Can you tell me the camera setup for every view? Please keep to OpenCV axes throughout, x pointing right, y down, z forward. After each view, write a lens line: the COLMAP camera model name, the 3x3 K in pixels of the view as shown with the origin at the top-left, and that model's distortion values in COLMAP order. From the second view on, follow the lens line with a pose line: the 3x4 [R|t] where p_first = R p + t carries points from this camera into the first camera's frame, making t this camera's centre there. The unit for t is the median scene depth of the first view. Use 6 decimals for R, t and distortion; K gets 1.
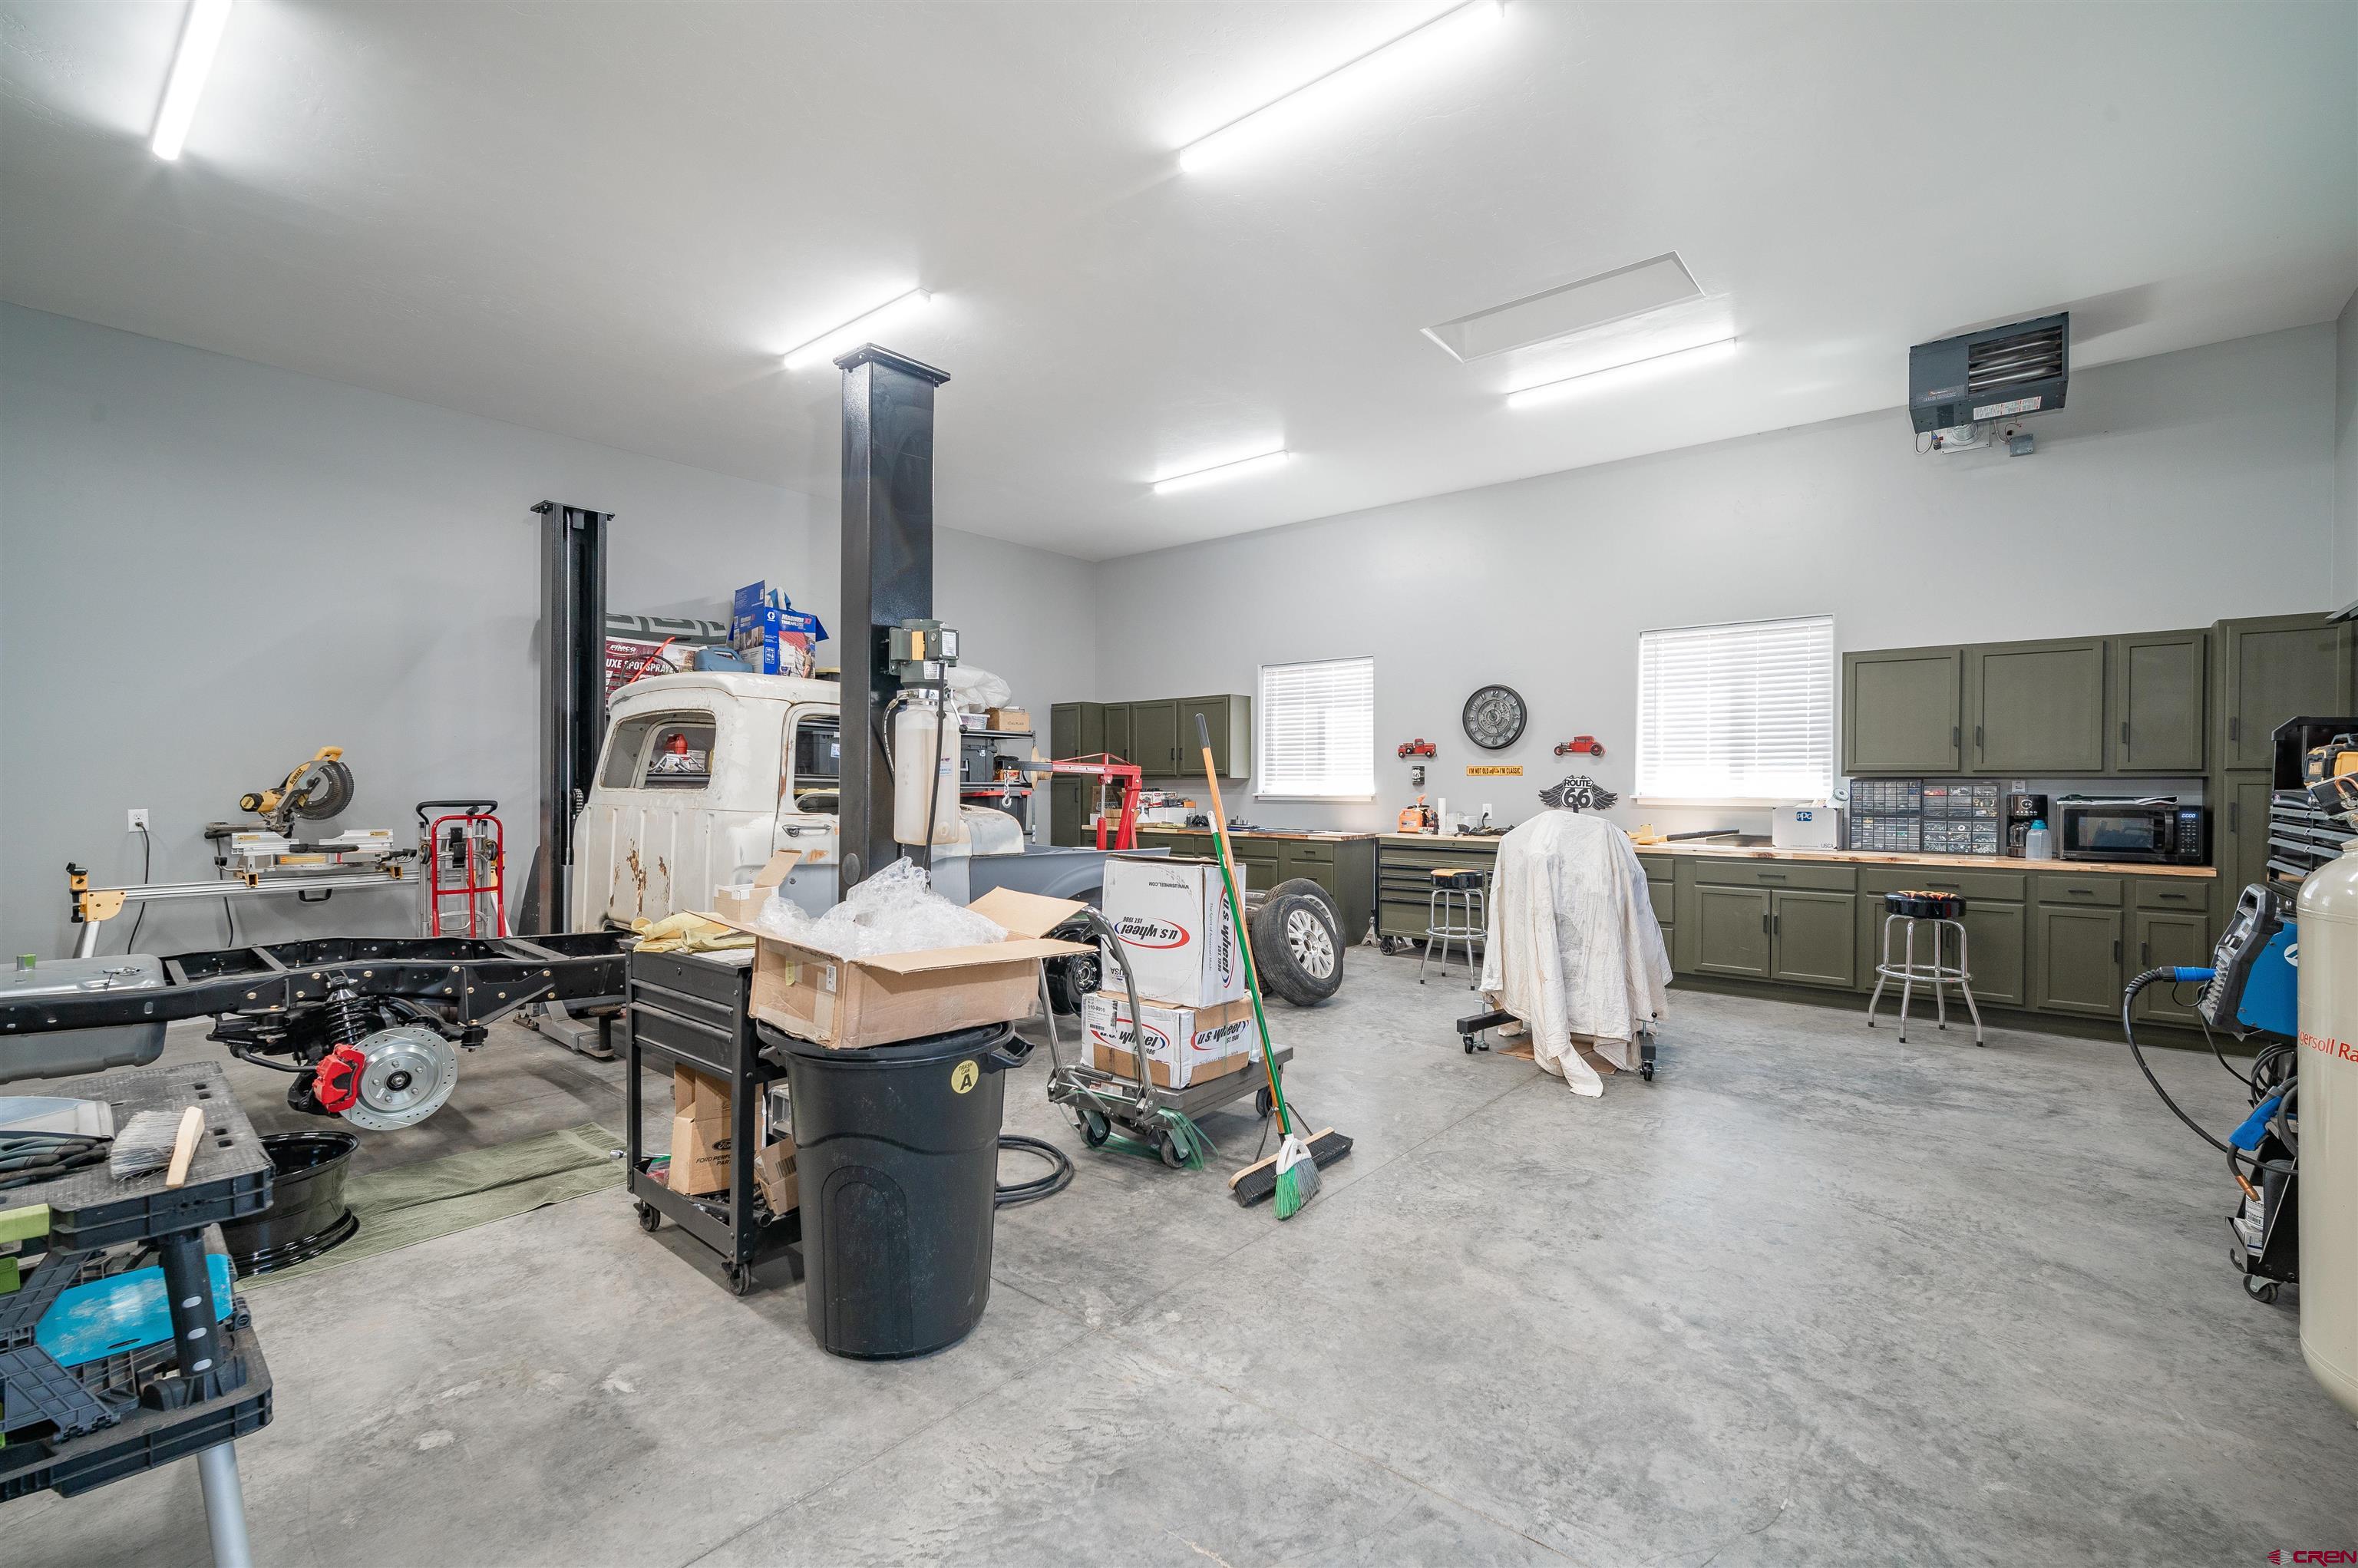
lens RADIAL K [[1012.1, 0, 1186.2], [0, 1012.1, 792.9], [0, 0, 1]] dist [-0.004801, 0.003320]
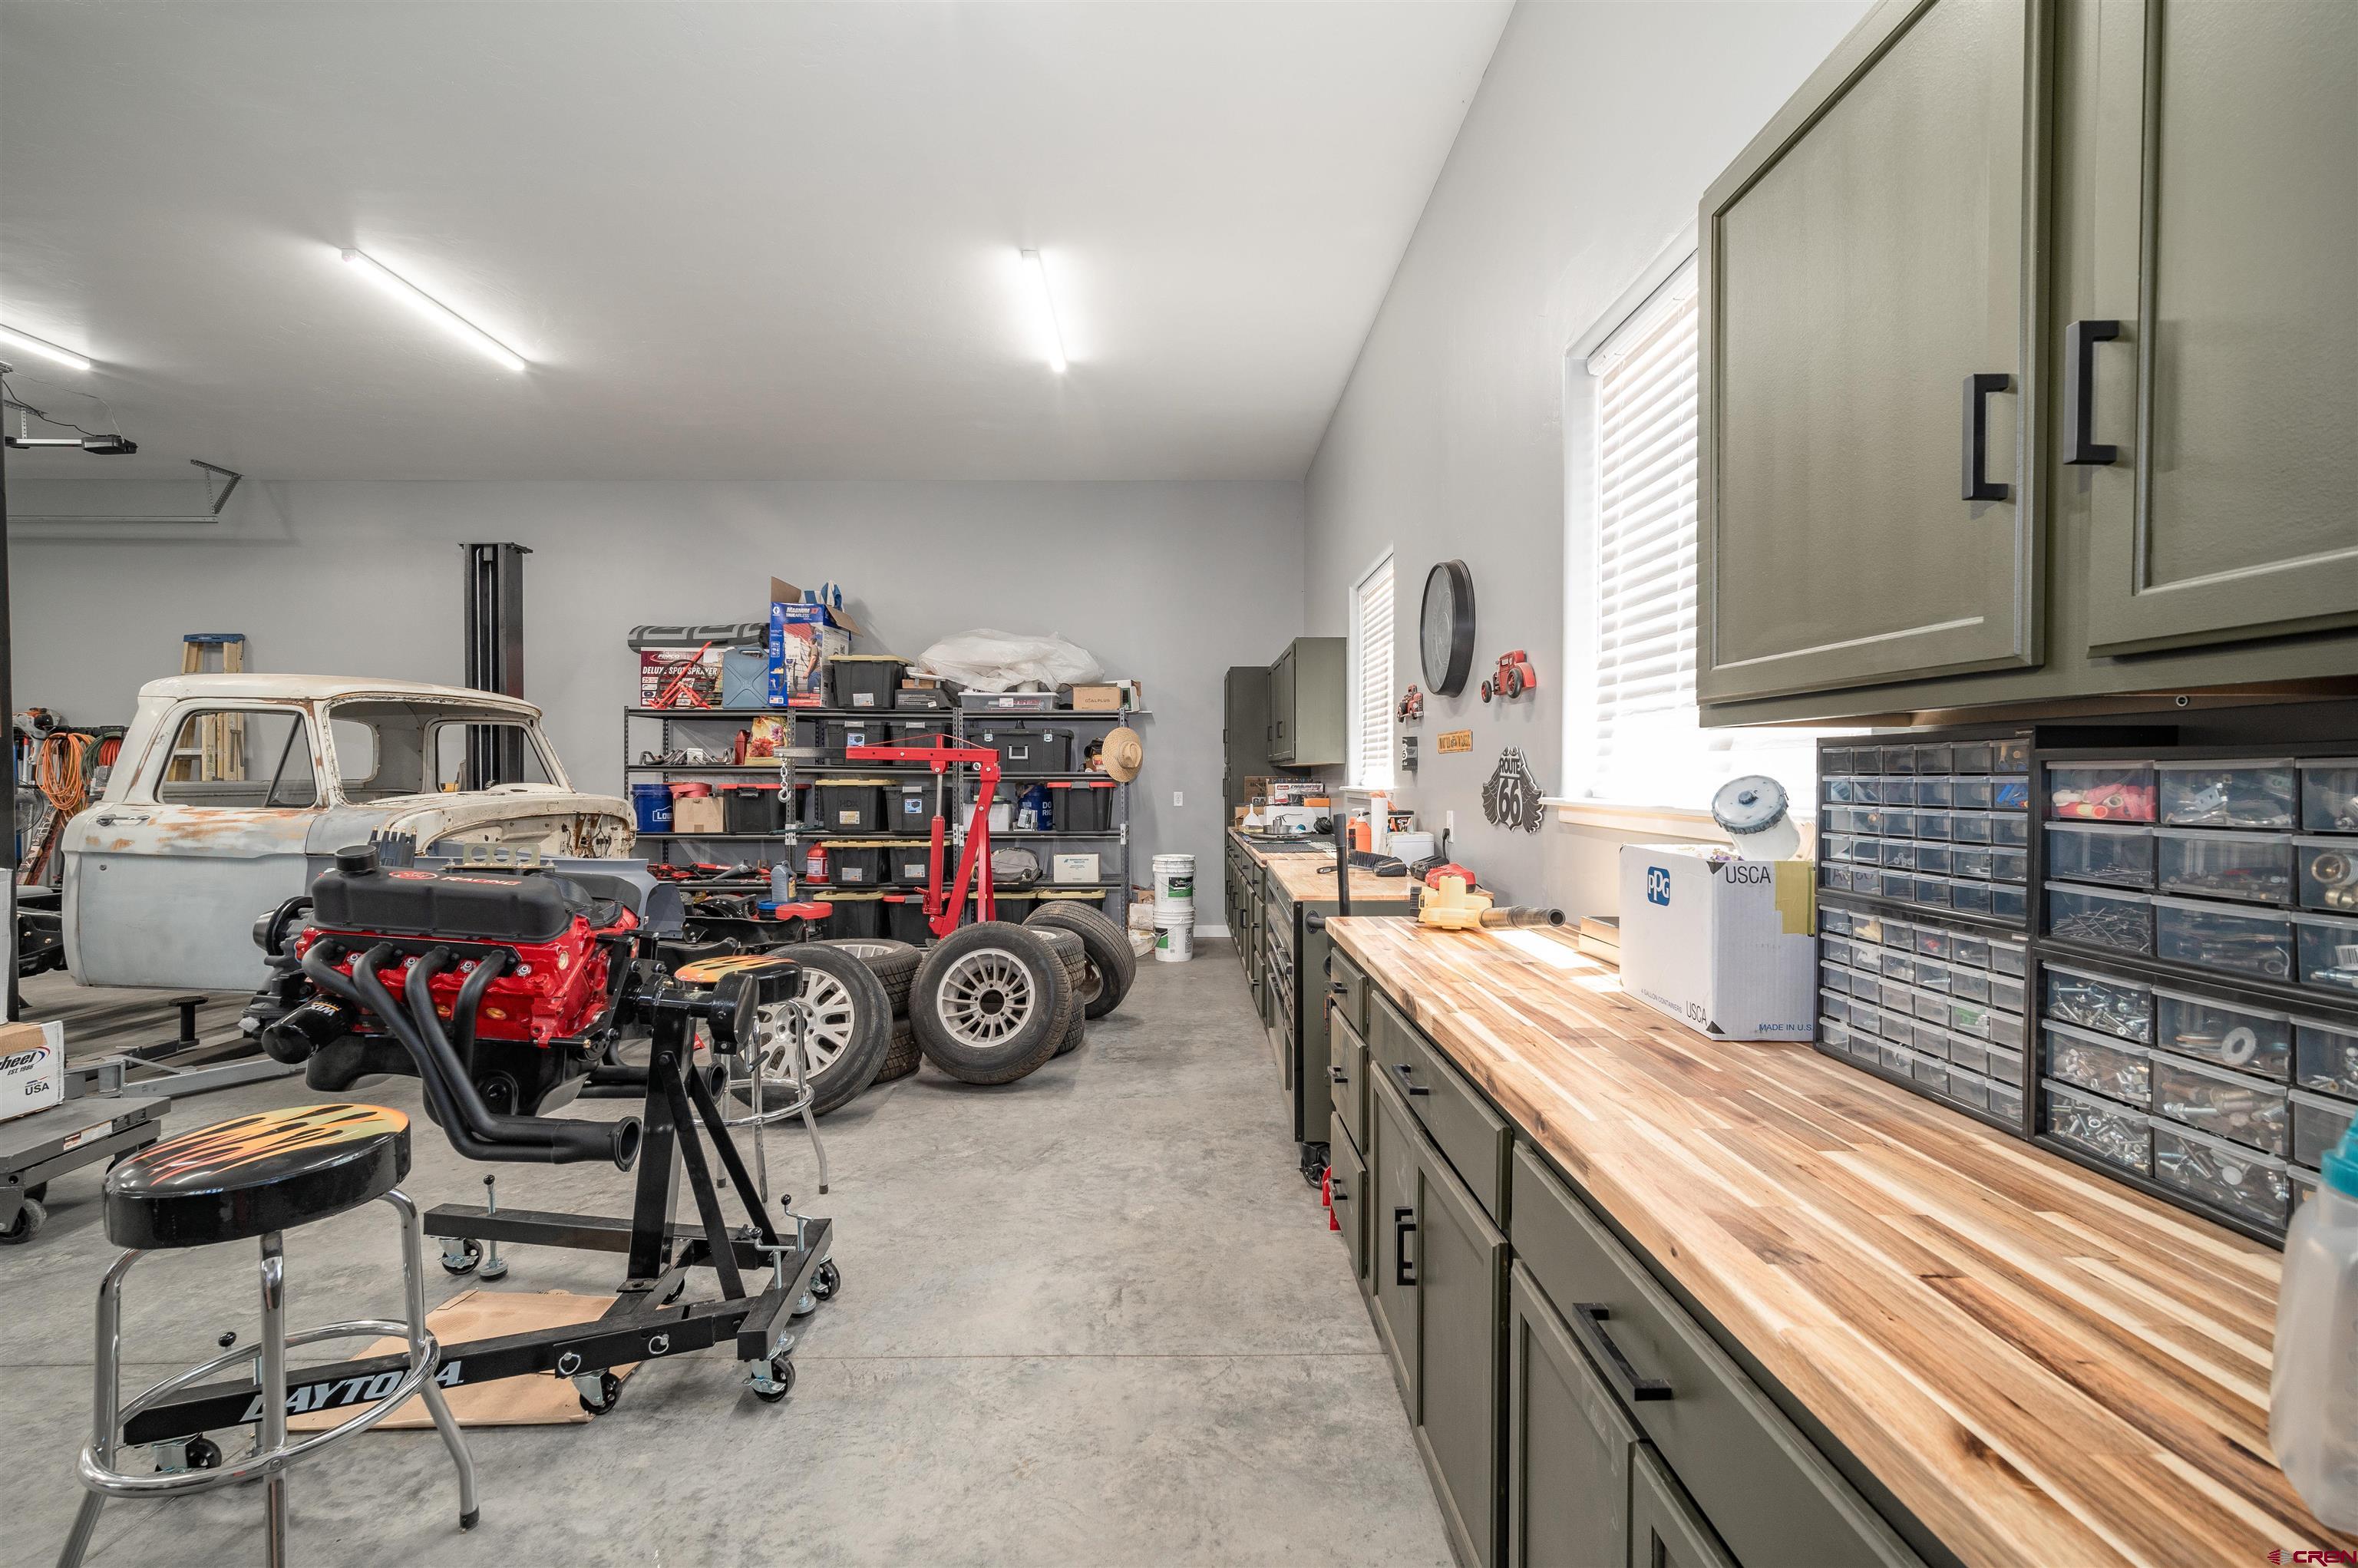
lens RADIAL K [[1012.1, 0, 1186.2], [0, 1012.1, 792.9], [0, 0, 1]] dist [-0.004801, 0.003320]
pose [[0.653127, 0.010941, -0.757170, 0.647099], [-0.001646, 0.999914, 0.013029, -0.005039], [0.757247, -0.007263, 0.653088, 0.655975]]
